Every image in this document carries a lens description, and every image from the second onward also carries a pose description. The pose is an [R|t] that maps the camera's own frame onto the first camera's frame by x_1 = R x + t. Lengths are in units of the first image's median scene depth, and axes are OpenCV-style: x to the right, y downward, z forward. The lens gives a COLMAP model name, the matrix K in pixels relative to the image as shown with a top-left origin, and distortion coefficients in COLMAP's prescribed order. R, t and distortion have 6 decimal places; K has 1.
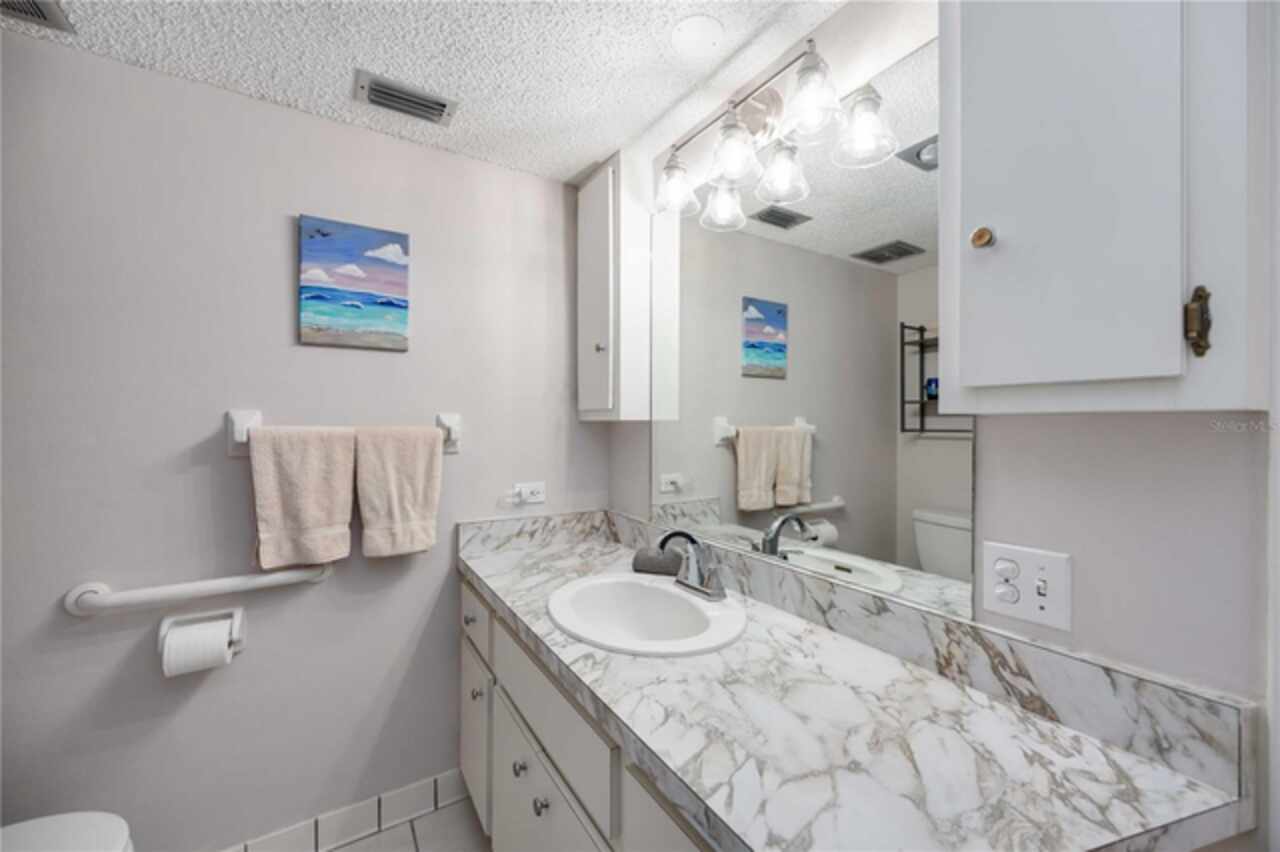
lens RADIAL K [[507.1, 0, 636.0], [0, 507.1, 424.4], [0, 0, 1]] dist [0.000467, 0.000145]
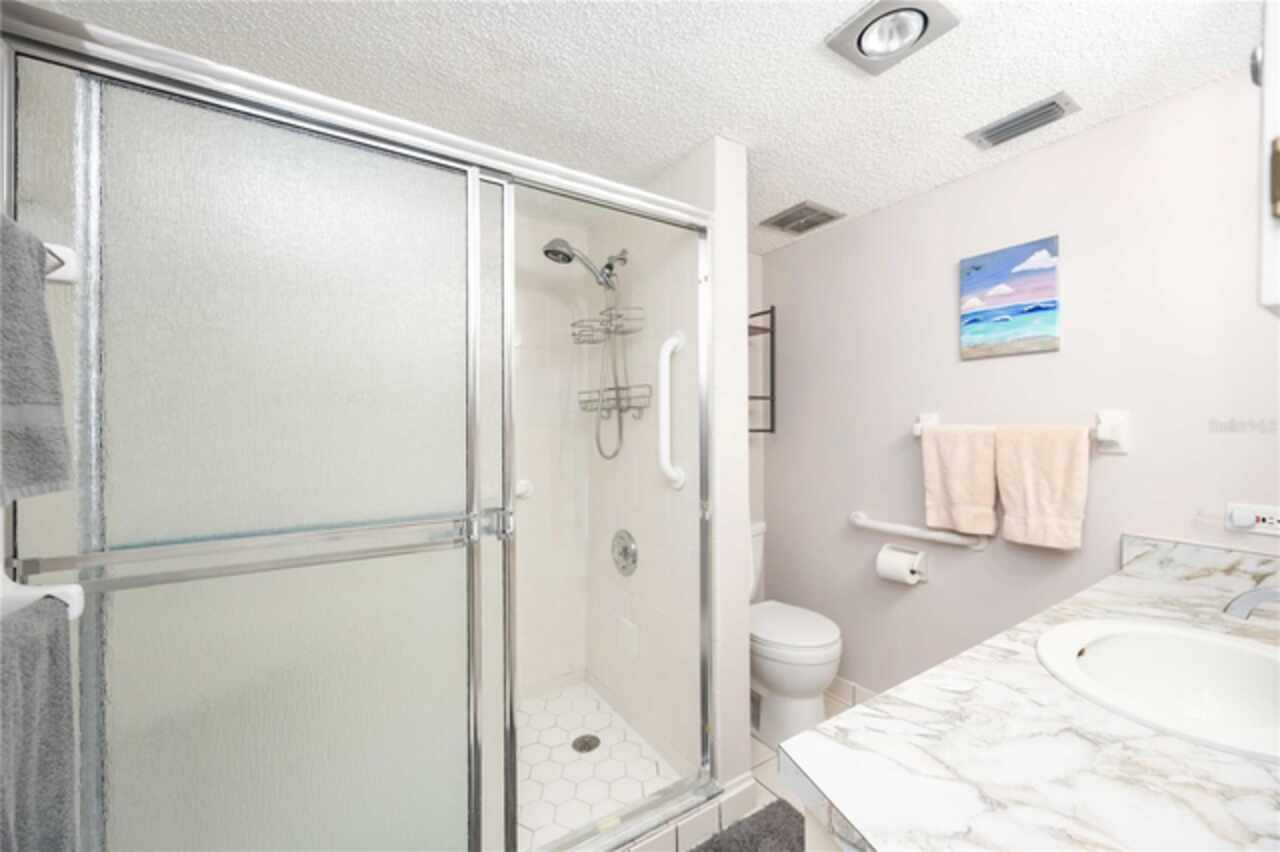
lens RADIAL K [[507.1, 0, 636.0], [0, 507.1, 424.4], [0, 0, 1]] dist [0.000467, 0.000145]
pose [[-0.001327, -0.003150, -0.999994, 0.614063], [0.004006, 0.999987, -0.003156, 0.003874], [0.999991, -0.004010, -0.001314, 0.173119]]
